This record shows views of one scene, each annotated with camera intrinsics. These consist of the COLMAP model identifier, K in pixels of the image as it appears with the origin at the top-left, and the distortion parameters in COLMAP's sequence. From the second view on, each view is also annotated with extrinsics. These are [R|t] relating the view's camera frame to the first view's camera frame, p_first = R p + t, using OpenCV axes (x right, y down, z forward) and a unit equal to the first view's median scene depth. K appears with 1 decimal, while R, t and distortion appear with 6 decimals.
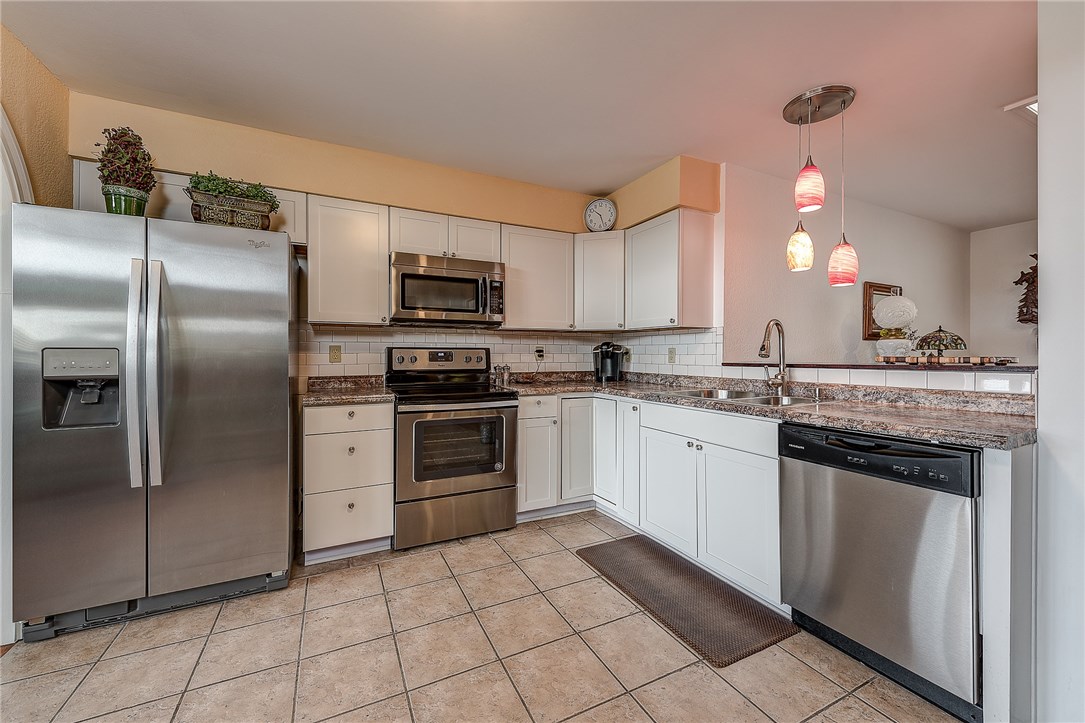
lens RADIAL K [[427.3, 0, 550.2], [0, 427.3, 355.3], [0, 0, 1]] dist [0.009802, -0.000907]
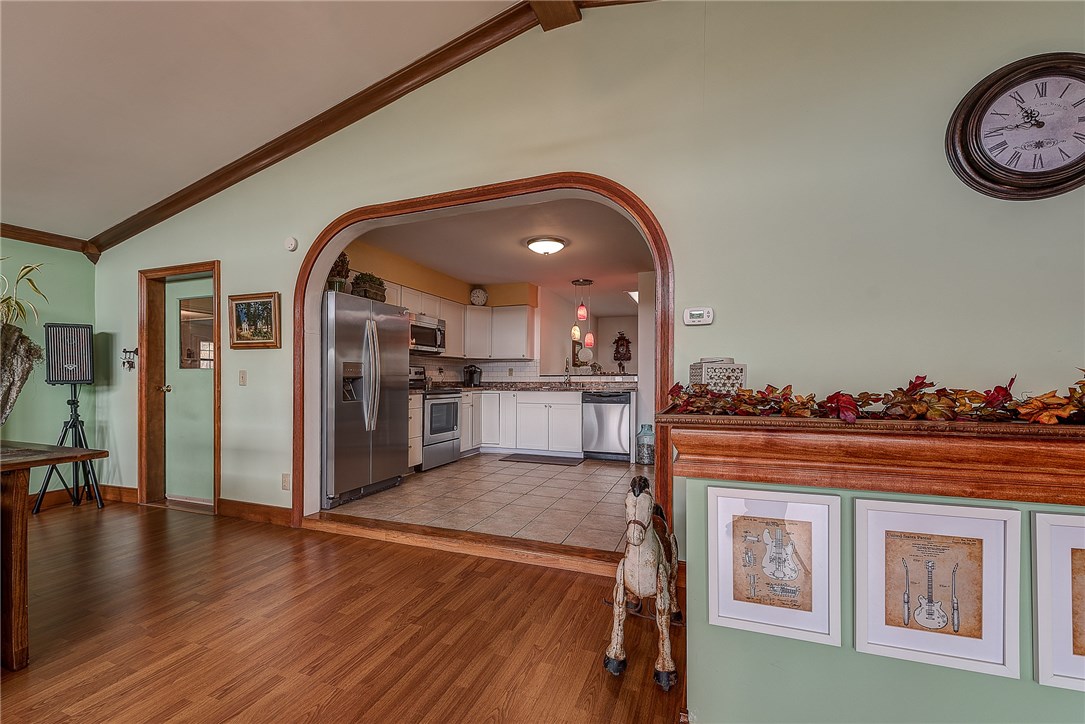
lens RADIAL K [[427.3, 0, 536.9], [0, 427.3, 380.0], [0, 0, 1]] dist [0.009802, -0.000907]
pose [[0.753127, -0.003178, 0.657867, -0.995356], [0.003472, 0.999994, 0.000855, 0.037587], [-0.657866, 0.001640, 0.753133, -0.628371]]
